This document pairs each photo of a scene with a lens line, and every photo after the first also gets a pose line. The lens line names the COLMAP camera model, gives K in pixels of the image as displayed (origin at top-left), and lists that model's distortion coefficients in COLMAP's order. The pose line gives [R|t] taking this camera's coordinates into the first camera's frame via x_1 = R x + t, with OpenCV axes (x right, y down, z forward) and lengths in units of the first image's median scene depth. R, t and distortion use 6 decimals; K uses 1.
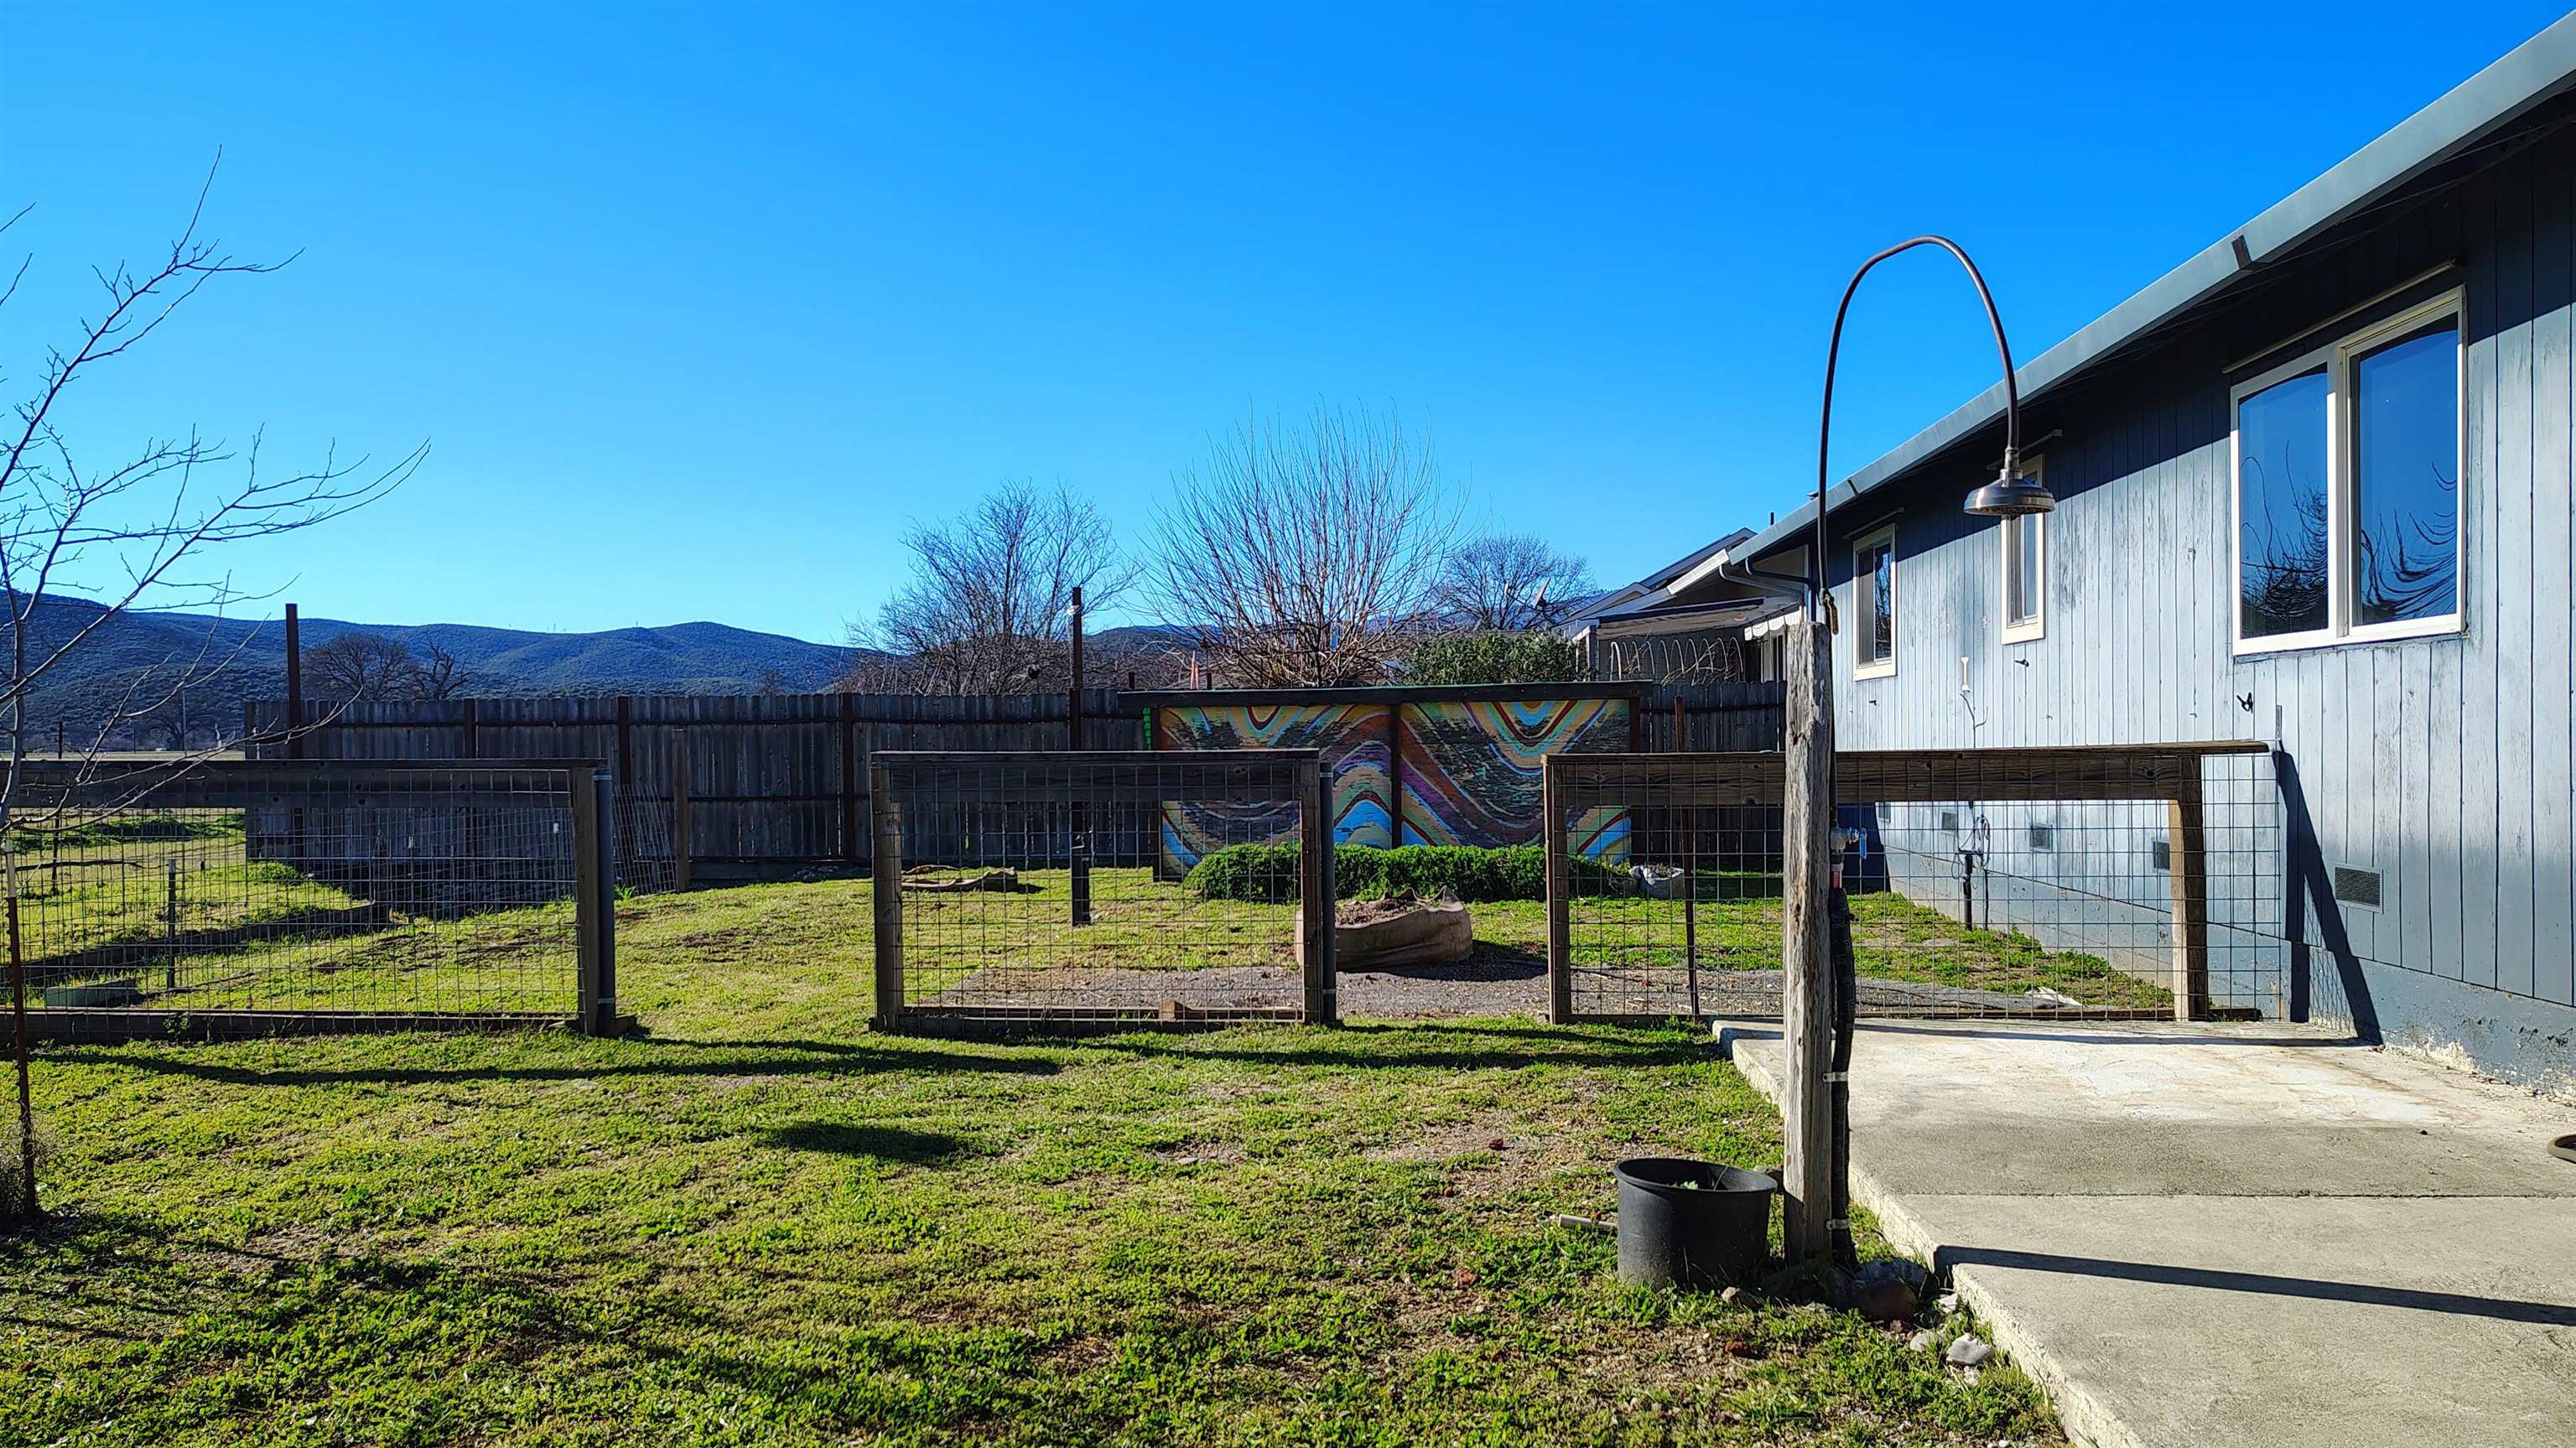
lens RADIAL K [[1804.4, 0, 1305.1], [0, 1804.4, 724.0], [0, 0, 1]] dist [0.028684, -0.021537]
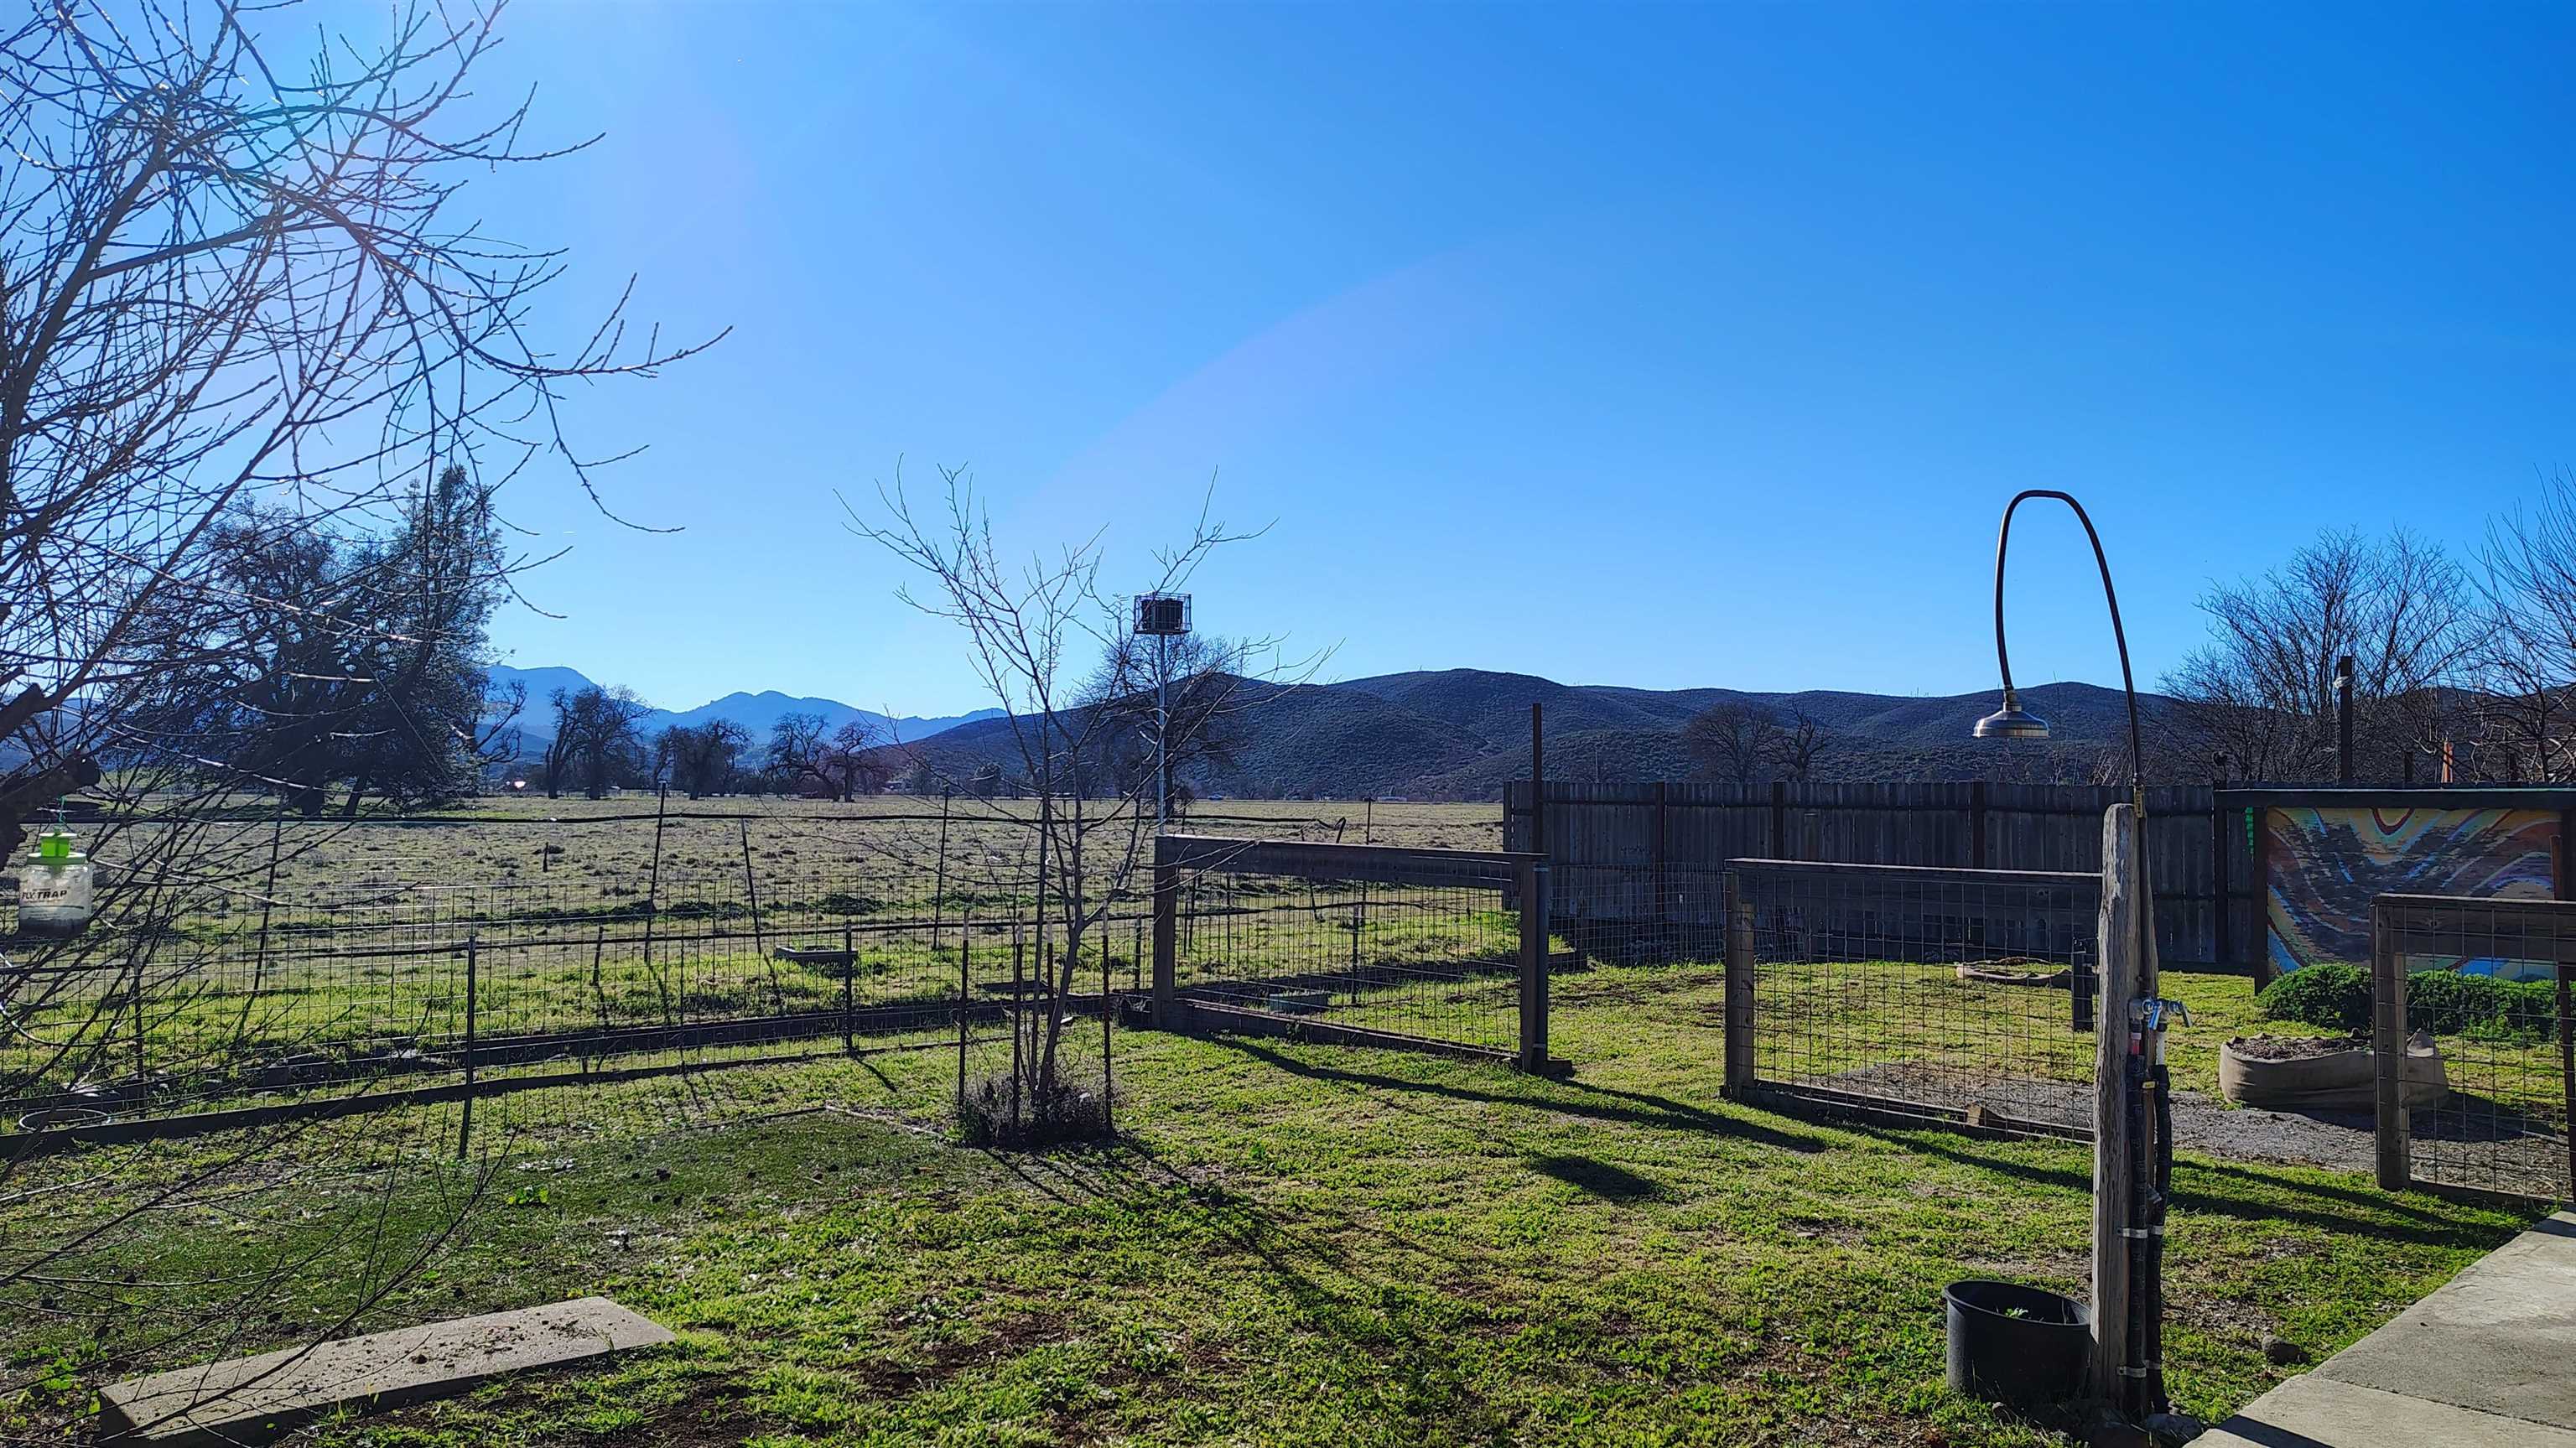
lens RADIAL K [[1804.4, 0, 1280.6], [0, 1804.4, 704.3], [0, 0, 1]] dist [0.028684, -0.021537]
pose [[0.741028, -0.015465, -0.671296, 0.174027], [-0.014626, 0.999126, -0.039163, -0.018092], [0.671315, 0.038840, 0.740154, -0.038016]]
